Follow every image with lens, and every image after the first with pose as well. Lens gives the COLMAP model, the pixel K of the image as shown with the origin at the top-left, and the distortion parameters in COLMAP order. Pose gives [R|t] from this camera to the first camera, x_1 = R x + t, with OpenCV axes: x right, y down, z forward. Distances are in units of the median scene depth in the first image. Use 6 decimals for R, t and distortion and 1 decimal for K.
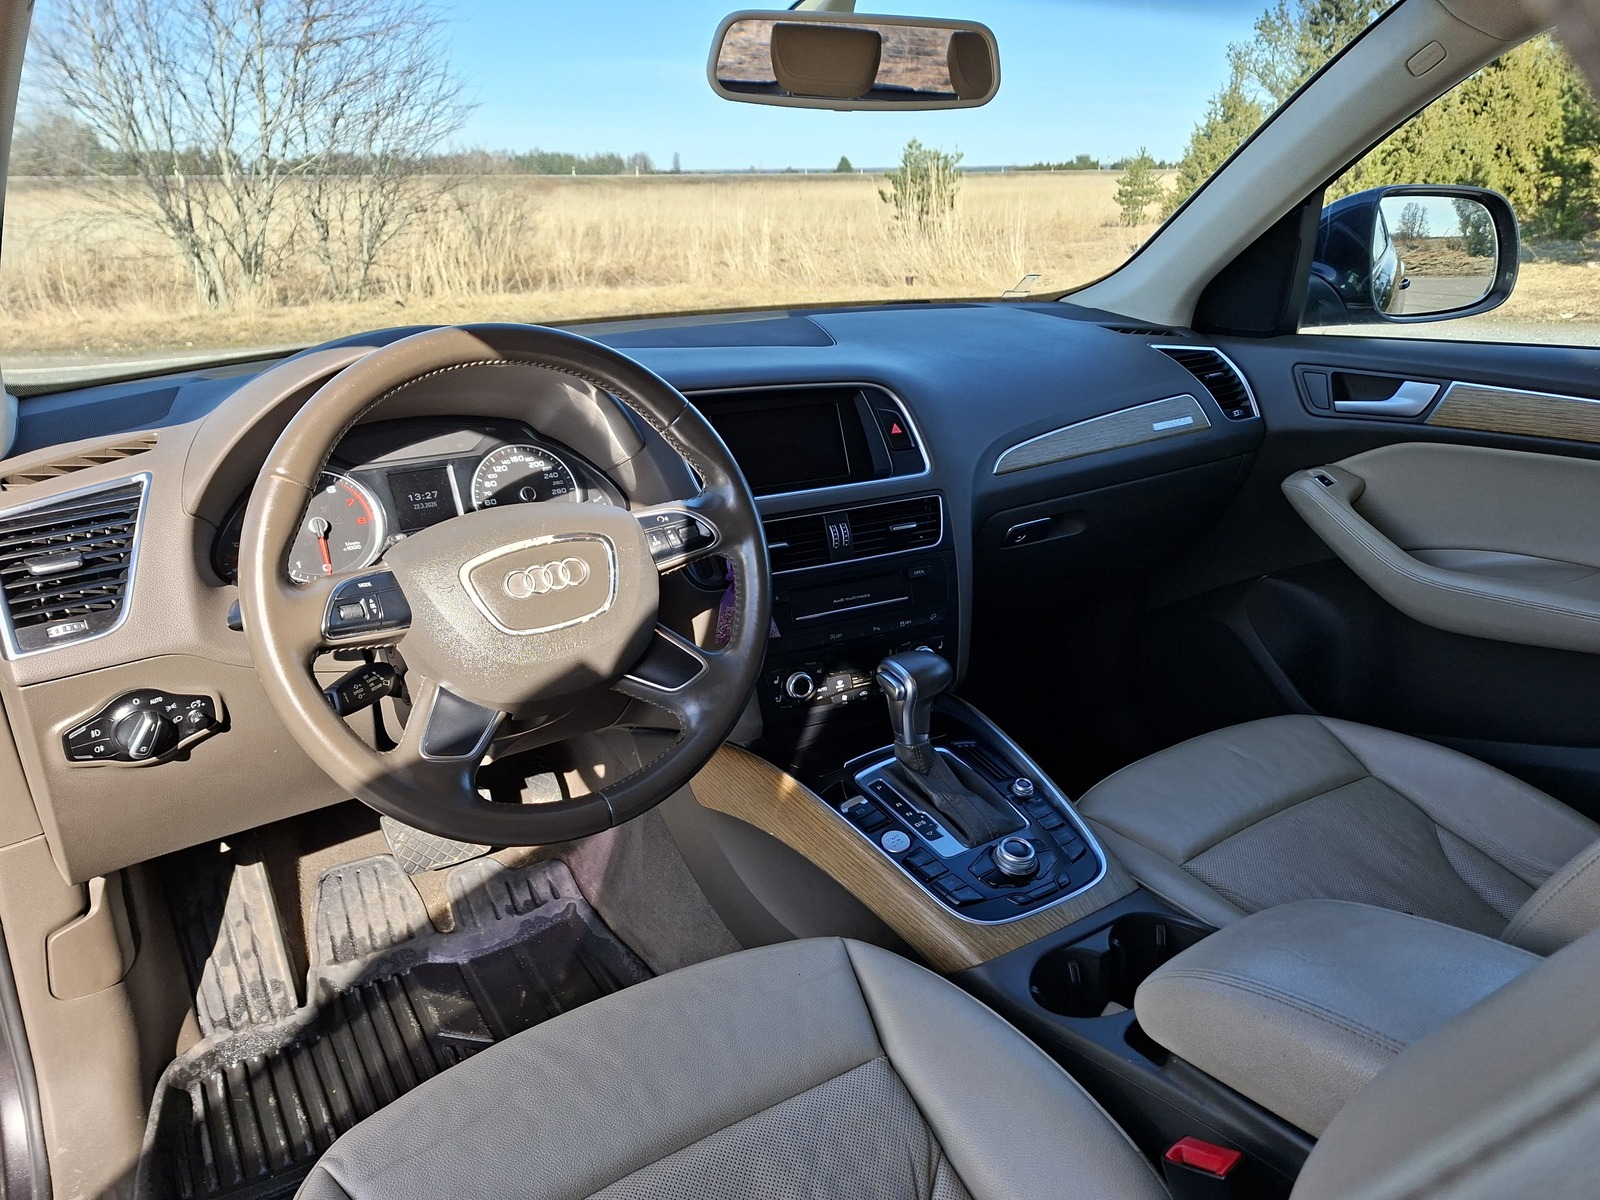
lens RADIAL K [[1082.2, 0, 798.0], [0, 1082.2, 601.5], [0, 0, 1]] dist [-0.007478, -0.000295]
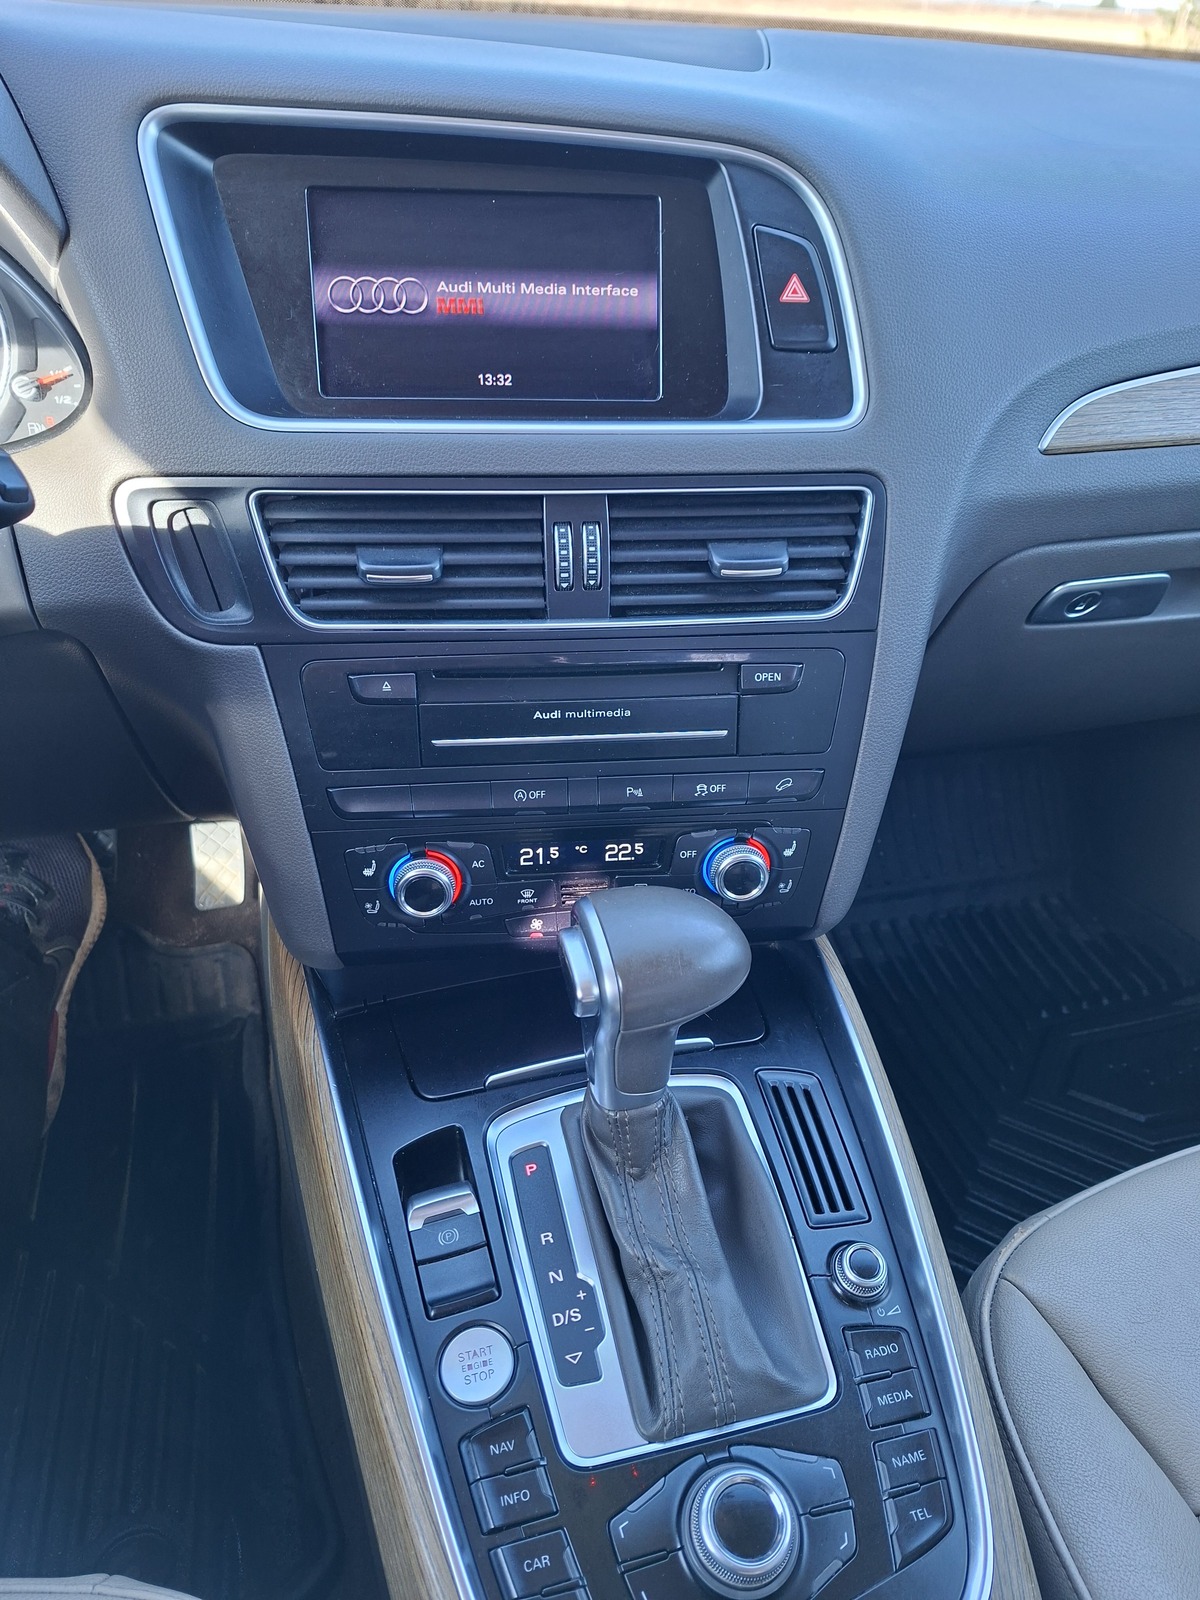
lens RADIAL K [[1082.2, 0, 608.1], [0, 1082.2, 800.5], [0, 0, 1]] dist [-0.007478, -0.000295]
pose [[0.948809, 0.227766, -0.218826, 0.152773], [-0.158682, 0.942772, 0.293261, -0.091728], [0.273098, -0.243525, 0.930652, 0.588547]]
